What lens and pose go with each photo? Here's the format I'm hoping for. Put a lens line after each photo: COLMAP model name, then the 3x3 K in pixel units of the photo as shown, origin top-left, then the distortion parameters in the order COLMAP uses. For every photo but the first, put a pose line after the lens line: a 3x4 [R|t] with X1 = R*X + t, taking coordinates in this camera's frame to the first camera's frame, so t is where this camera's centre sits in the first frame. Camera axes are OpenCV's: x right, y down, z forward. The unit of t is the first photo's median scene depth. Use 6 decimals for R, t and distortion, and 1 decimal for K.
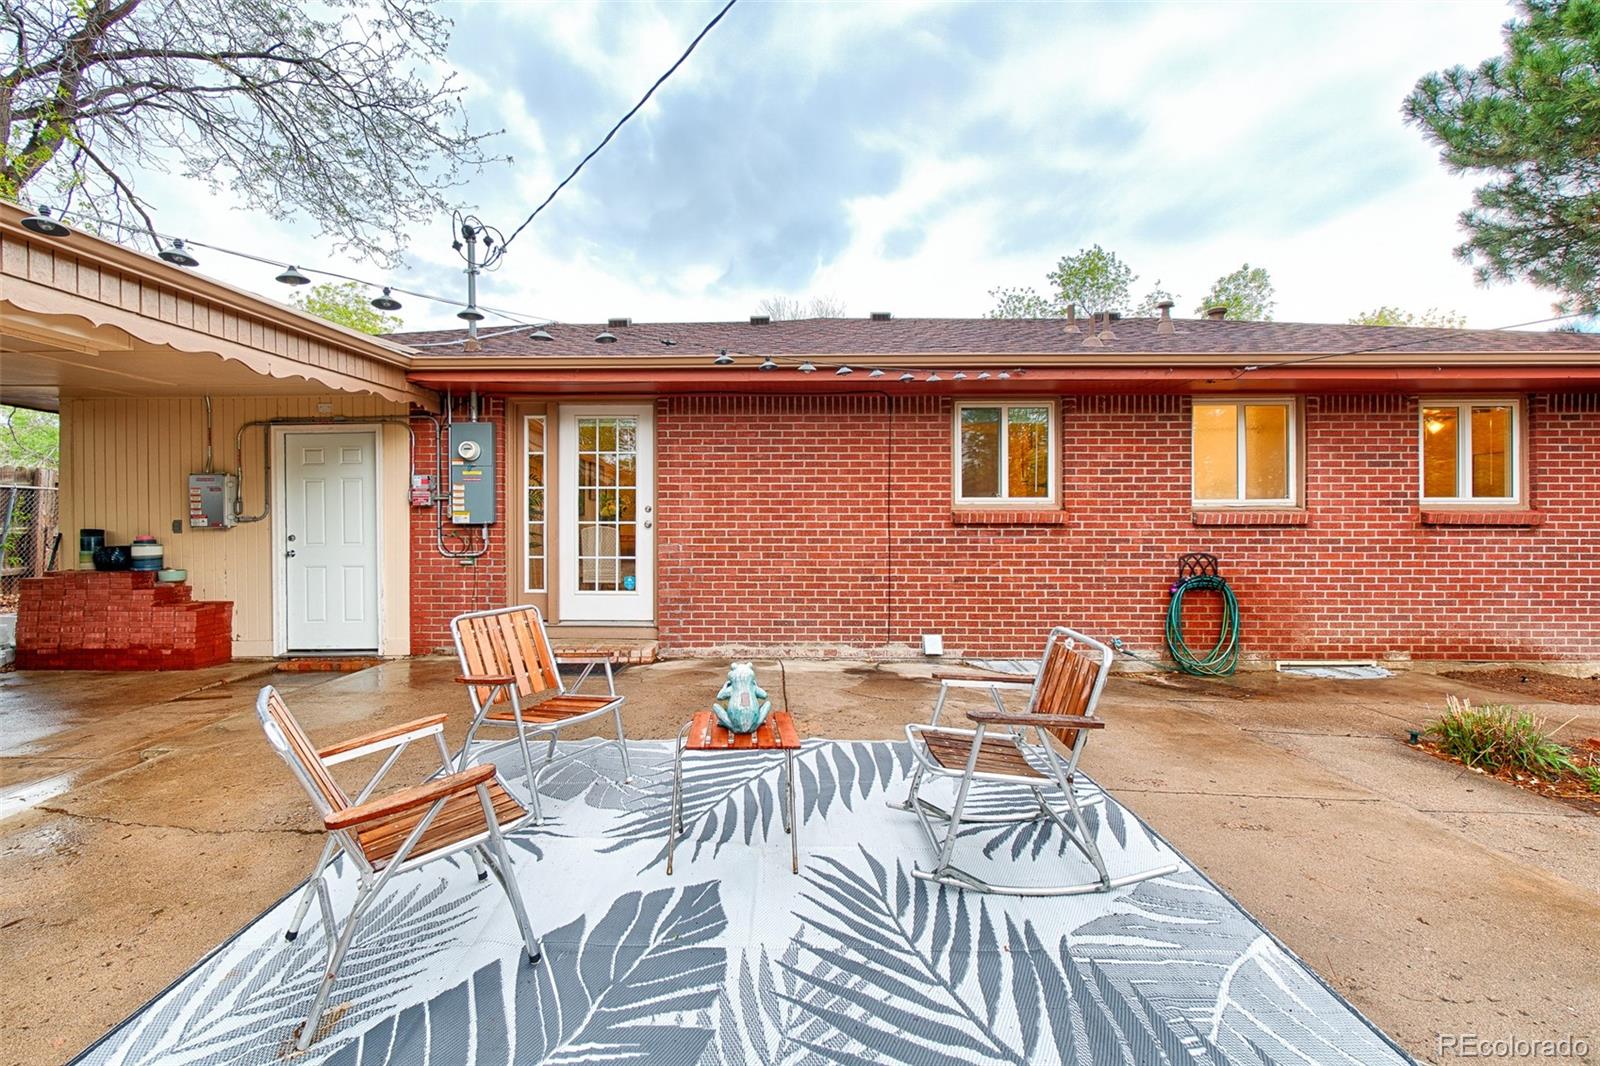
lens RADIAL K [[705.0, 0, 765.2], [0, 705.0, 525.8], [0, 0, 1]] dist [-0.003535, 0.000161]
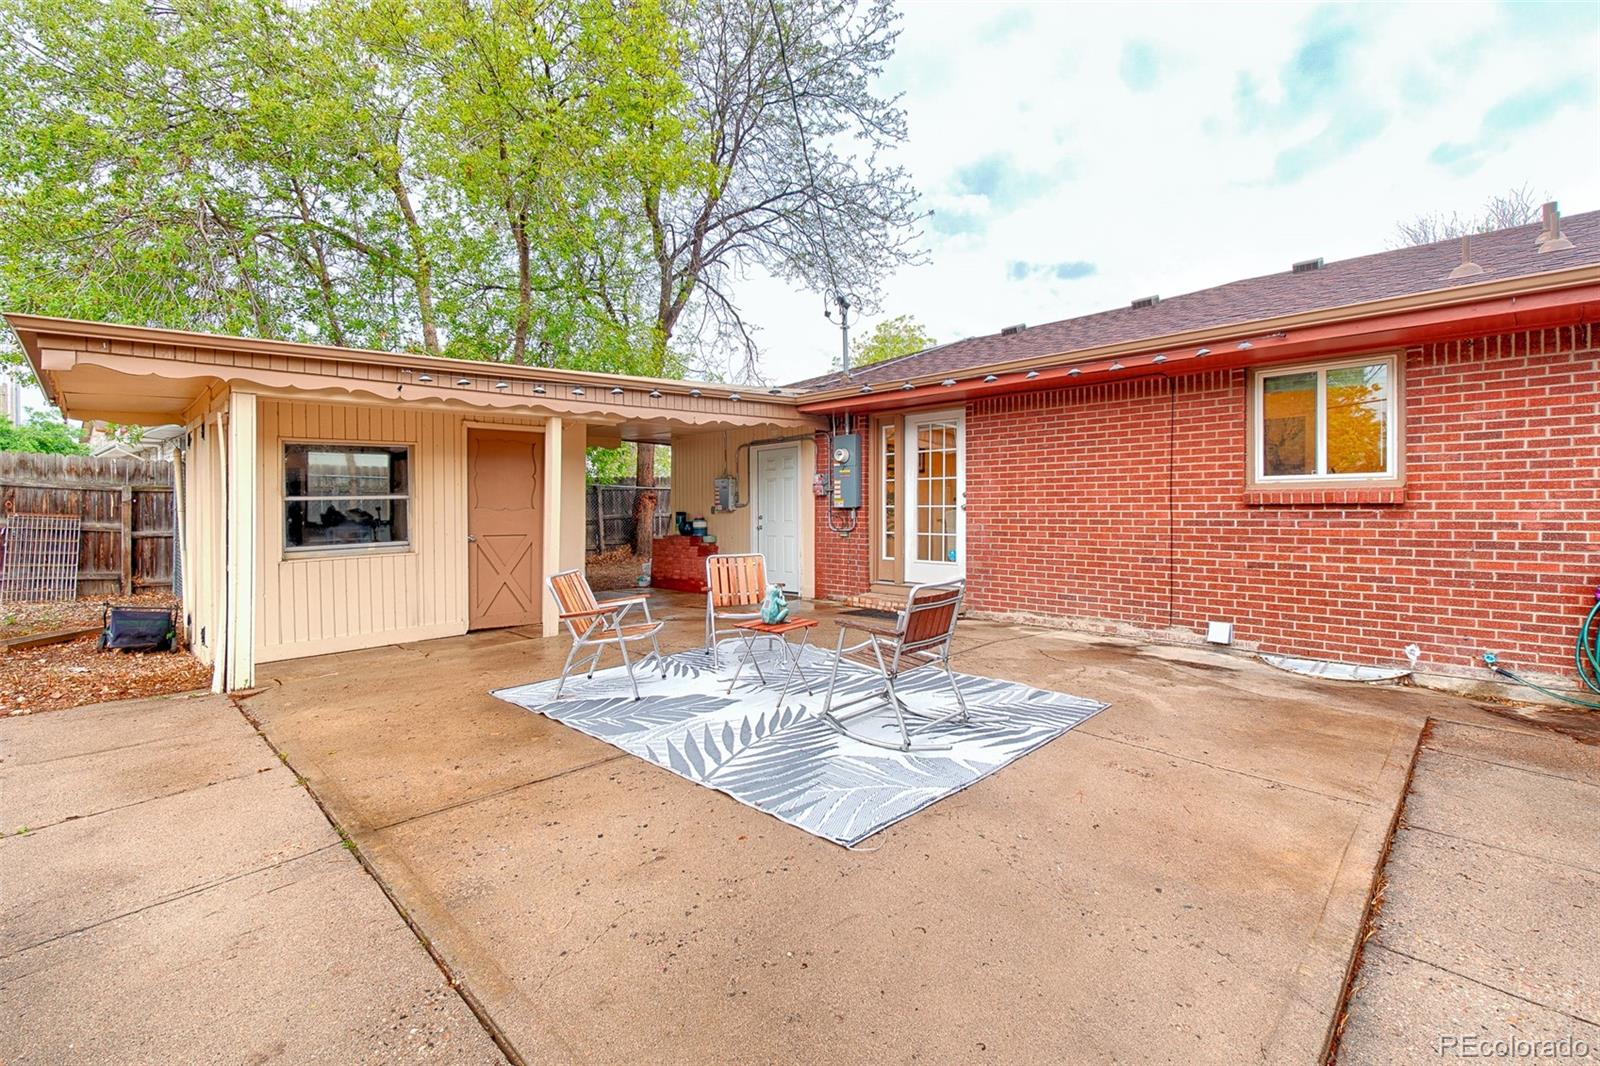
lens RADIAL K [[700.6, 0, 797.4], [0, 700.6, 513.9], [0, 0, 1]] dist [0.001315, 0.000245]
pose [[0.724189, 0.001126, -0.689601, 0.473306], [-0.002354, 0.999997, -0.000839, 0.010920], [0.689598, 0.002231, 0.724189, -0.073672]]
